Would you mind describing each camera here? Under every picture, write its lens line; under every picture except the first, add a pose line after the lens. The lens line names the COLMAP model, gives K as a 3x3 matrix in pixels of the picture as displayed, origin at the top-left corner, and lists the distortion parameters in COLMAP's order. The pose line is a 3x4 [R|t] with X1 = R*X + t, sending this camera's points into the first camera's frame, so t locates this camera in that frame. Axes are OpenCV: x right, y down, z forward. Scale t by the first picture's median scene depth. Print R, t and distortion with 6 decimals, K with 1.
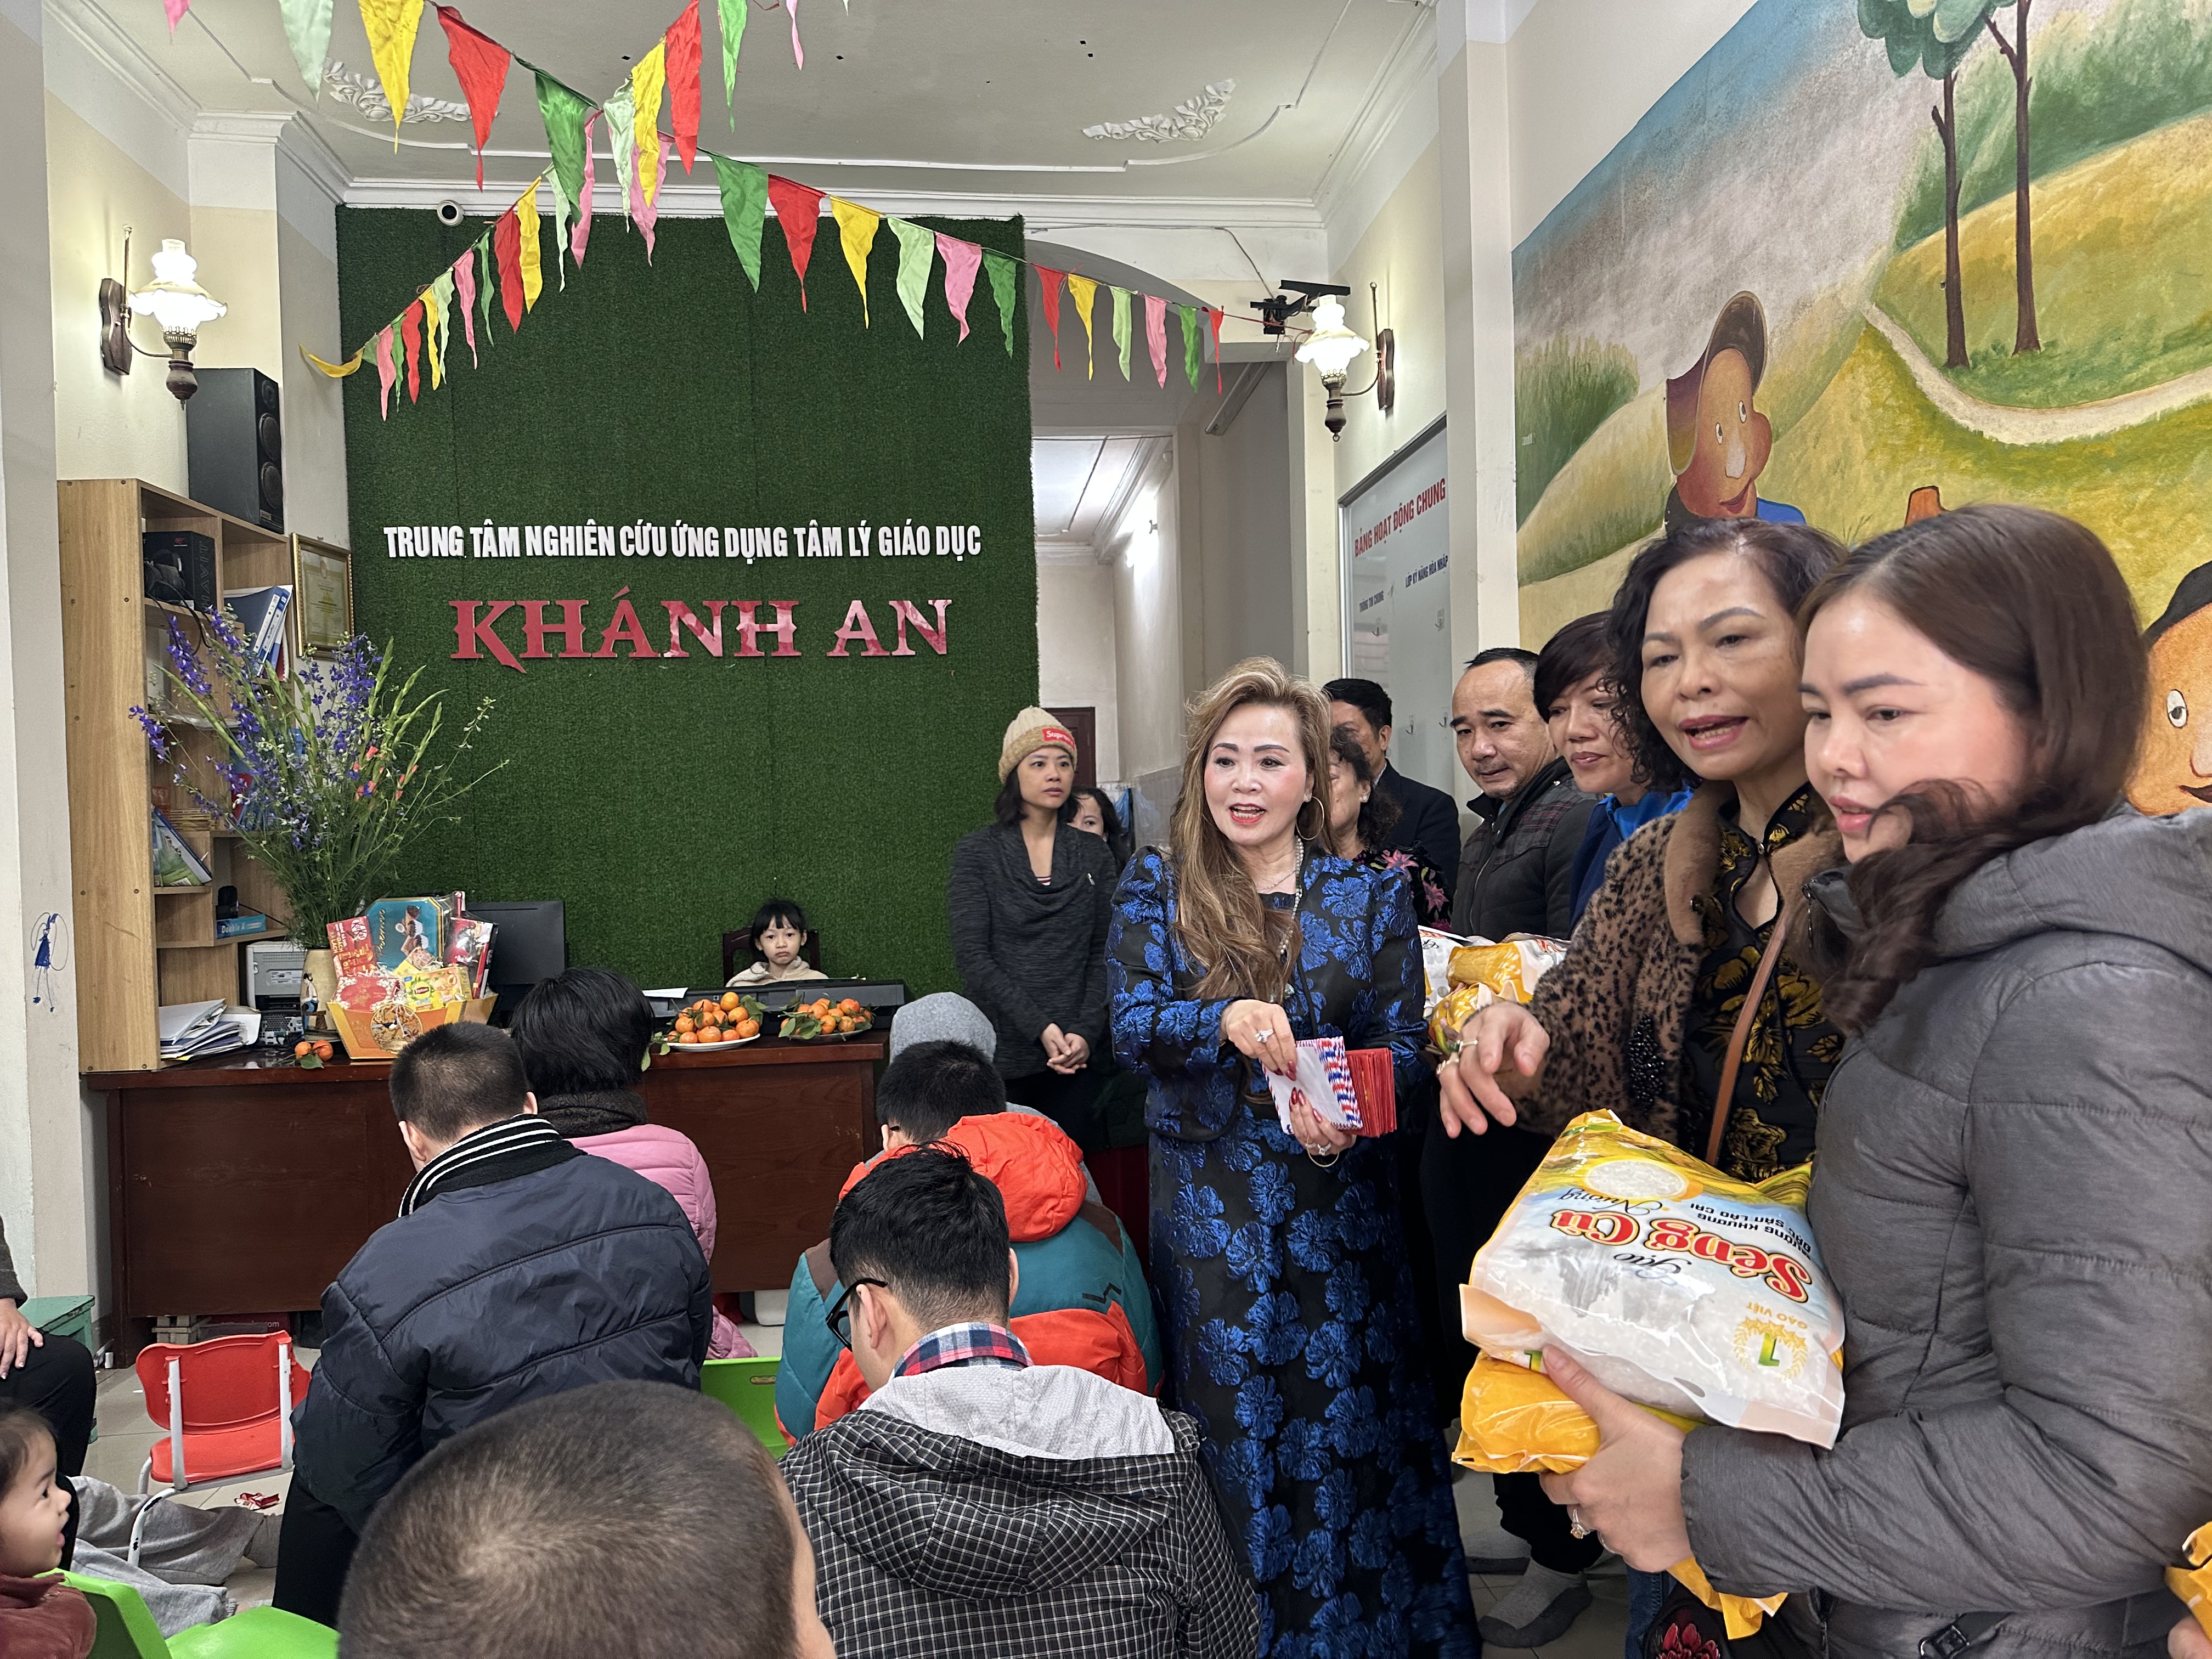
lens RADIAL K [[1534.9, 0, 1154.7], [0, 1534.9, 857.0], [0, 0, 1]] dist [0.003524, -0.033398]
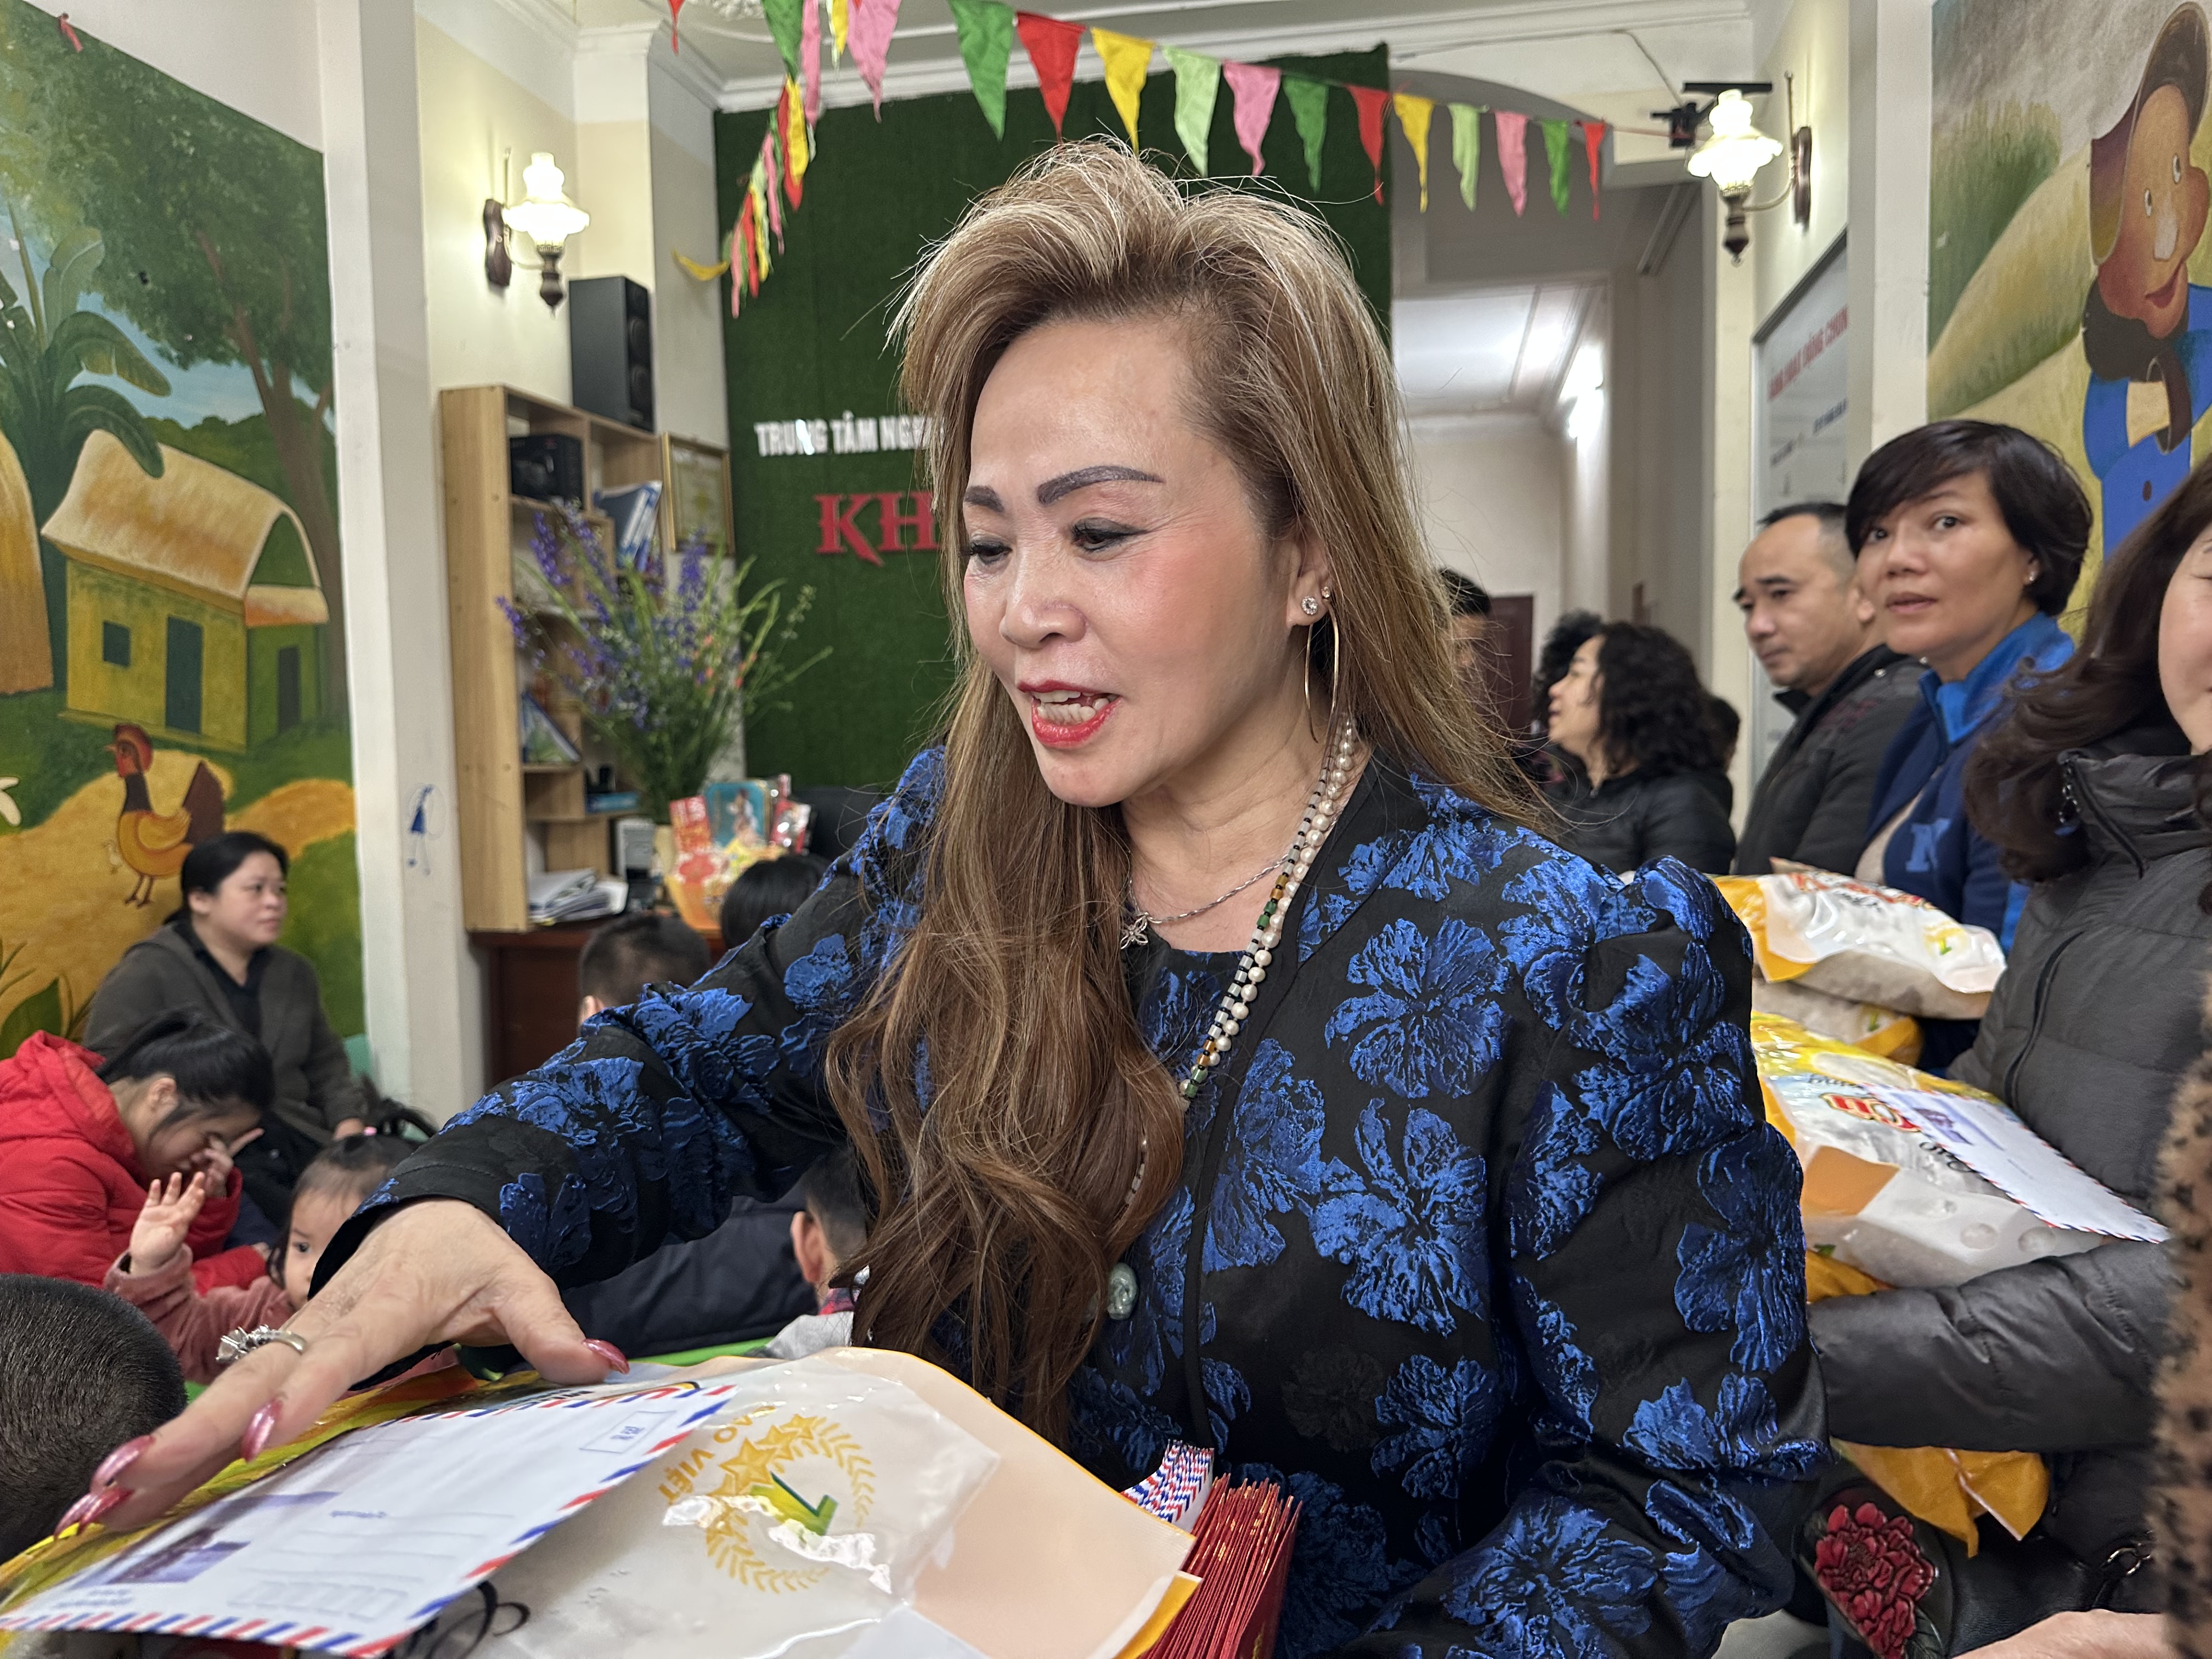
lens RADIAL K [[1534.9, 0, 1182.4], [0, 1534.9, 843.1], [0, 0, 1]] dist [0.003524, -0.033398]
pose [[0.950000, 0.034289, -0.310361, 0.127012], [-0.014708, 0.997763, 0.065214, -0.002814], [0.311903, -0.057388, 0.948379, 0.099181]]
